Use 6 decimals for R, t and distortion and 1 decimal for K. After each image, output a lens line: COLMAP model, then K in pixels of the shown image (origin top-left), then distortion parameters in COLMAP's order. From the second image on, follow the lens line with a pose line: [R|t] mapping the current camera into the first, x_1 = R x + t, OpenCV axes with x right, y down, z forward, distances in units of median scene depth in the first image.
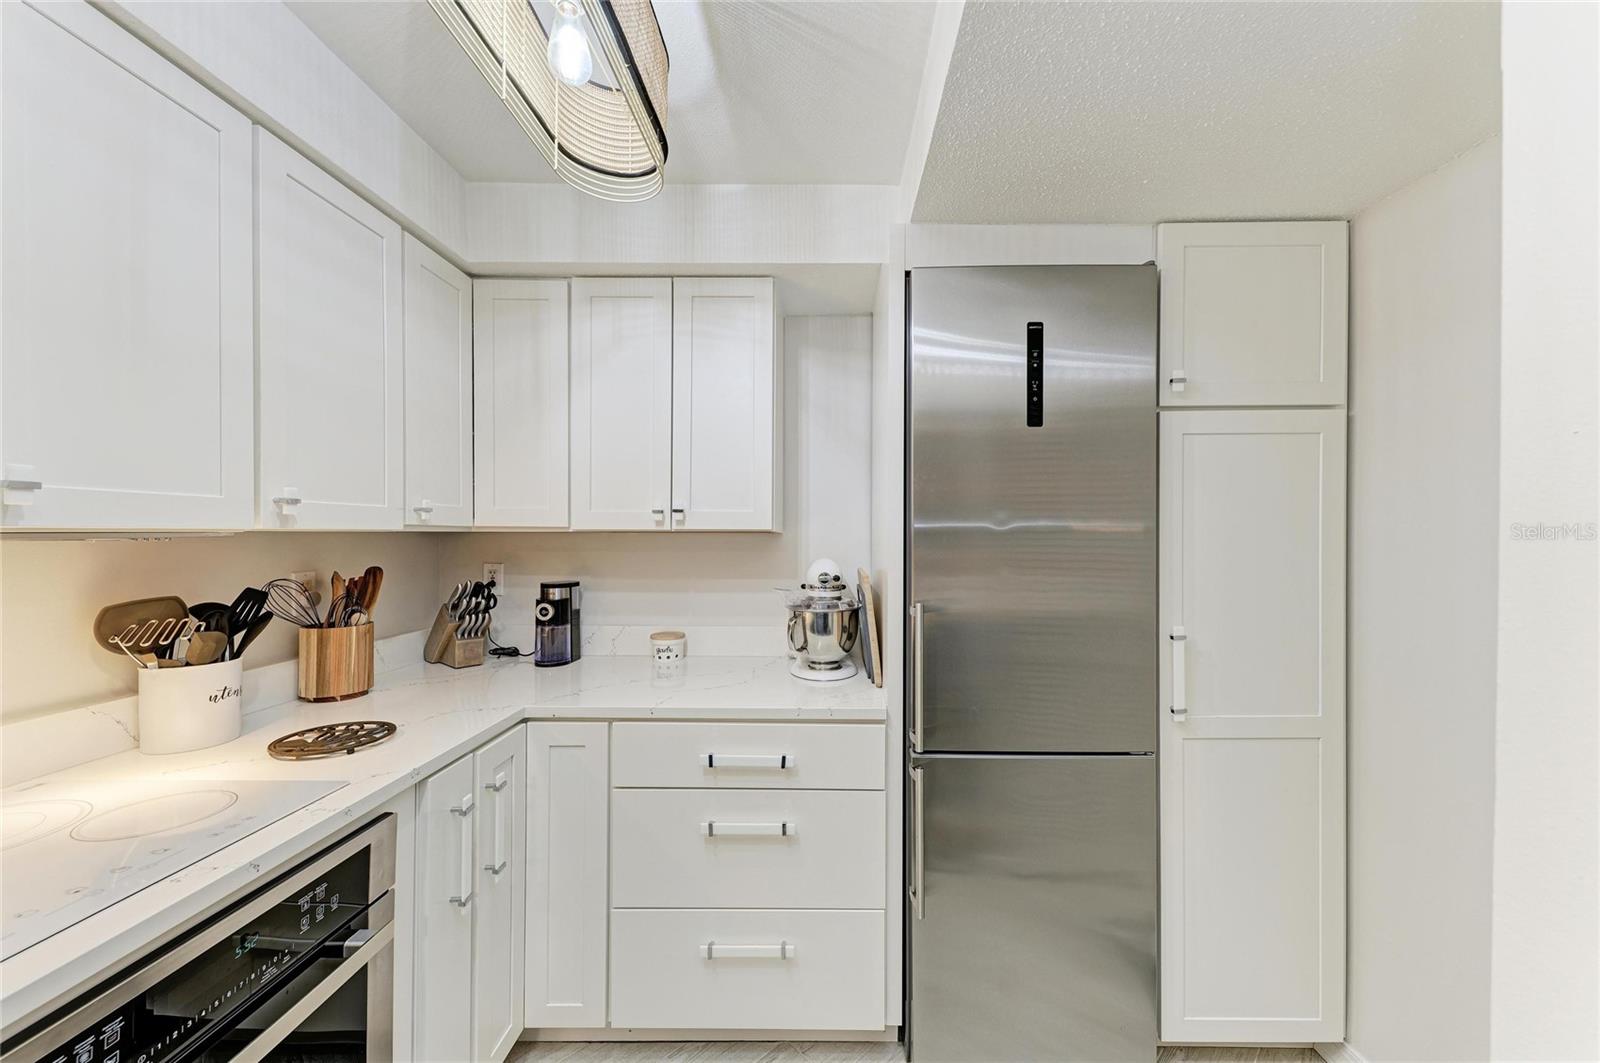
lens RADIAL K [[597.7, 0, 821.3], [0, 597.7, 535.5], [0, 0, 1]] dist [0.013849, -0.005142]
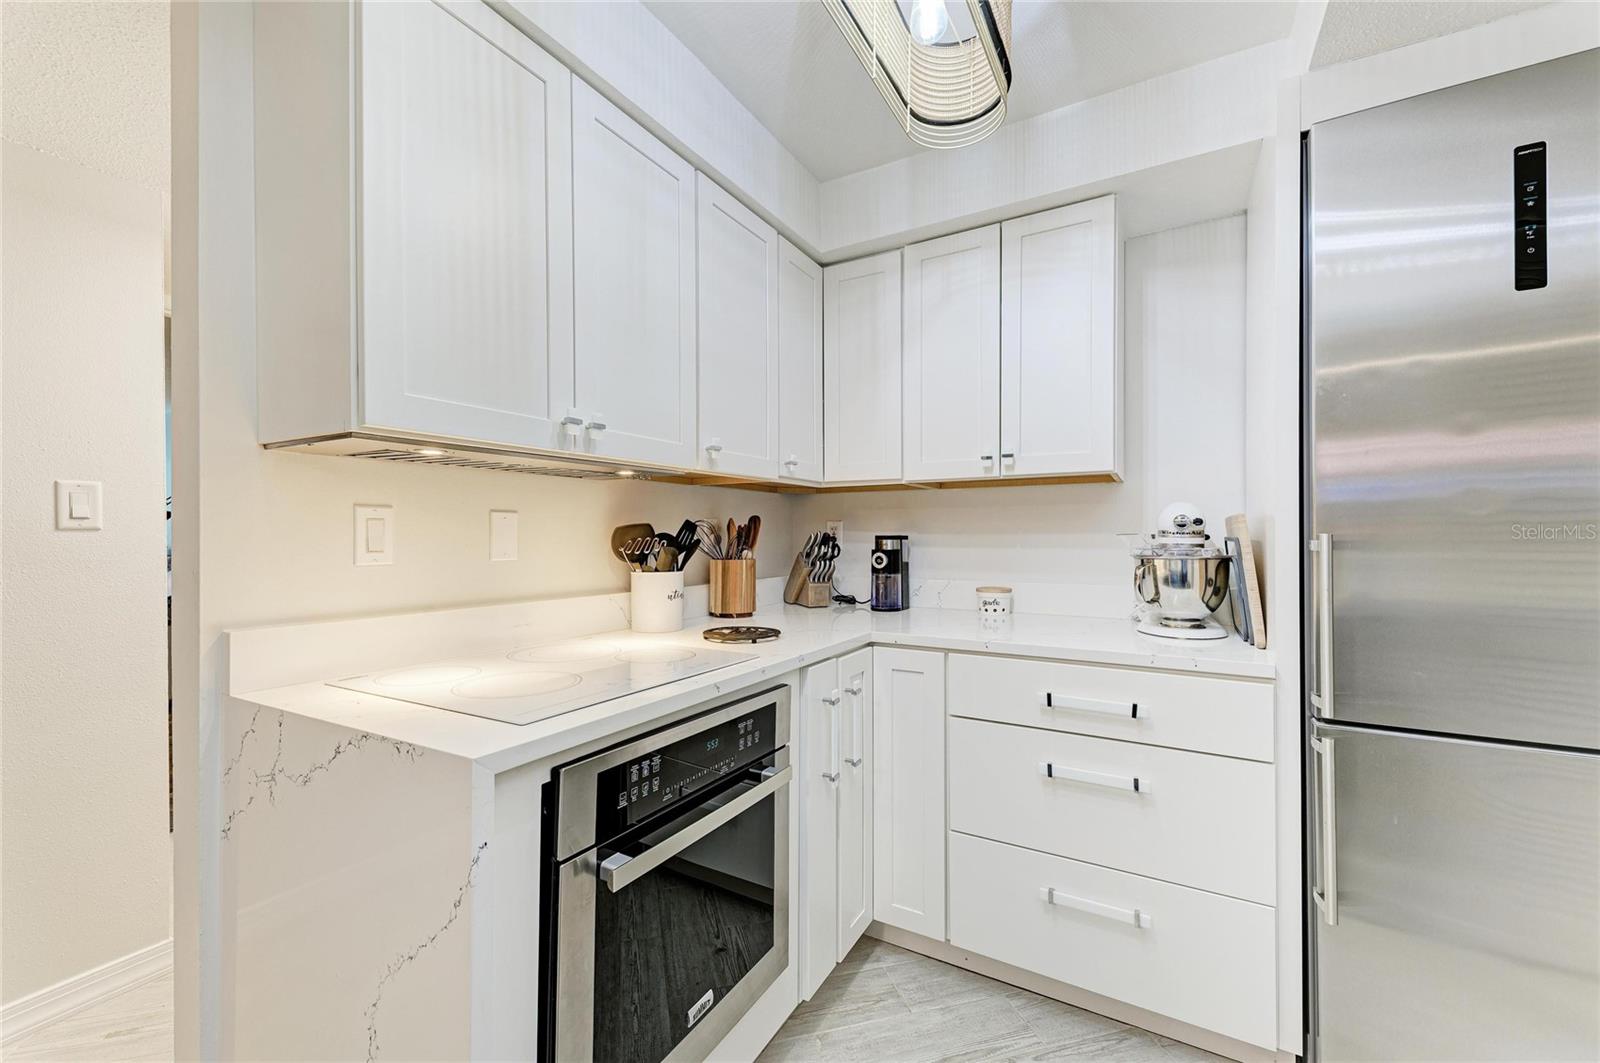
lens RADIAL K [[629.1, 0, 800.0], [0, 629.1, 531.5], [0, 0, 1]] dist [0.015750, -0.004199]
pose [[0.871213, -0.005731, -0.490873, -0.030523], [0.002535, 0.999971, -0.007176, 0.102420], [0.490899, 0.005007, 0.871202, -0.087464]]
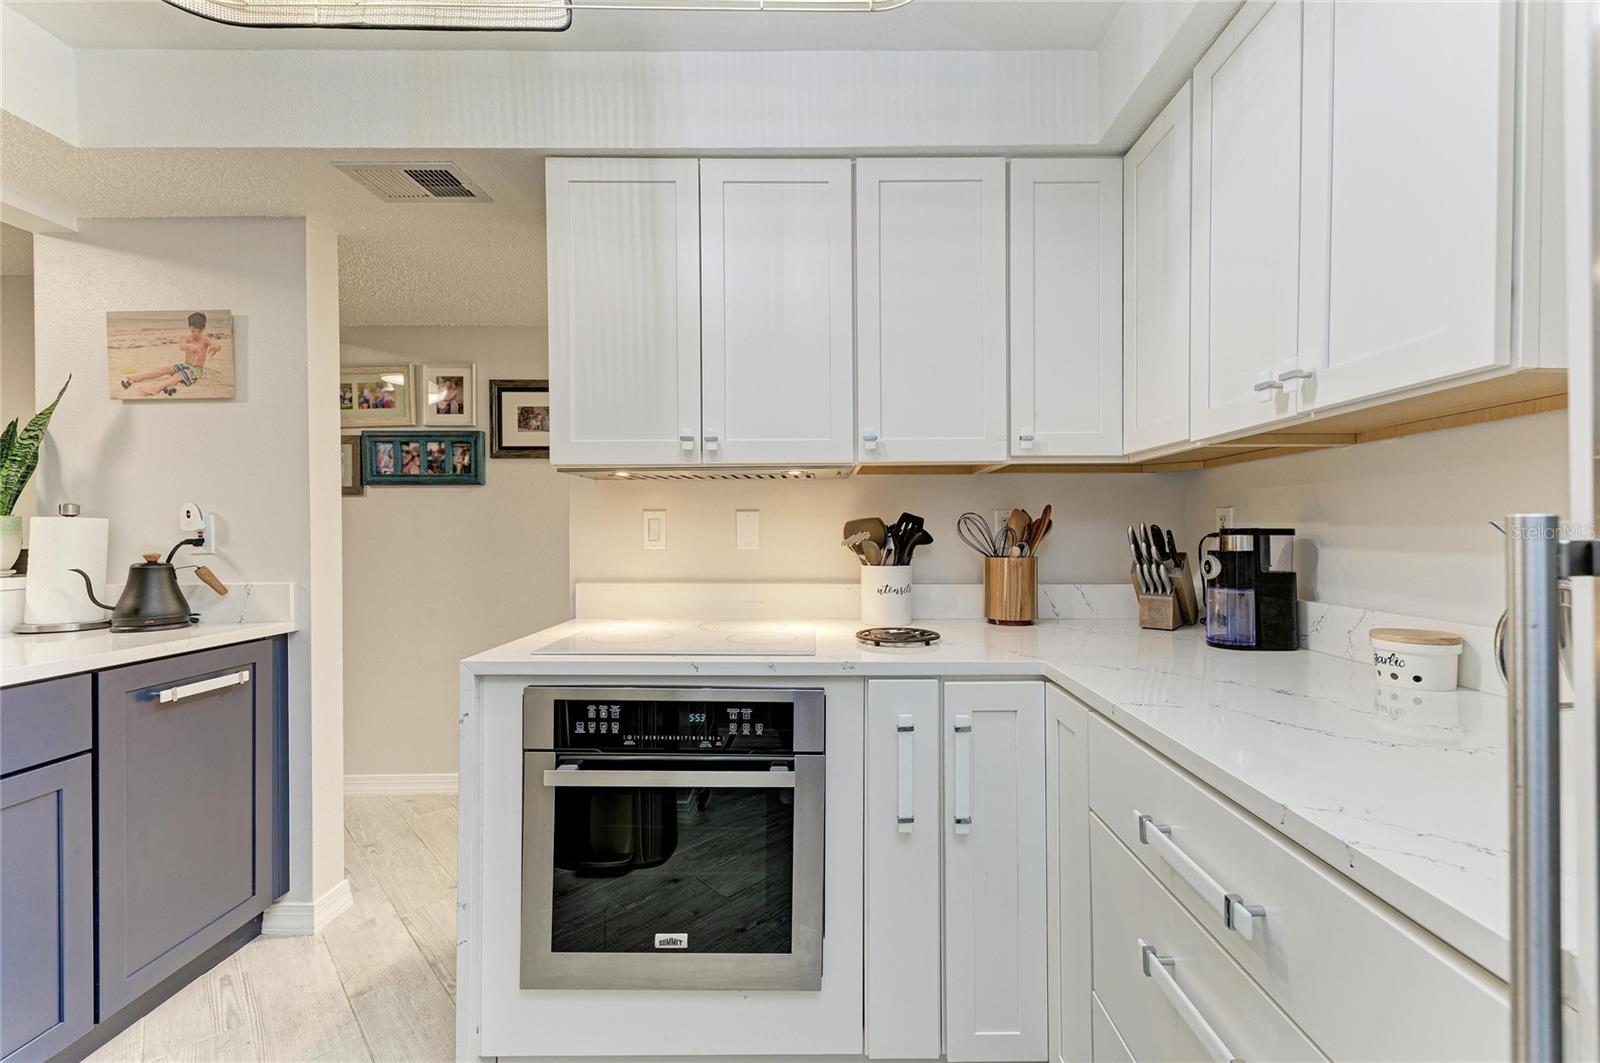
lens RADIAL K [[637.5, 0, 826.0], [0, 637.5, 531.3], [0, 0, 1]] dist [0.011648, -0.000242]
pose [[0.019002, -0.002728, -0.999816, 0.348314], [0.001994, 0.999994, -0.002691, 0.107351], [0.999817, -0.001942, 0.019008, 0.662641]]
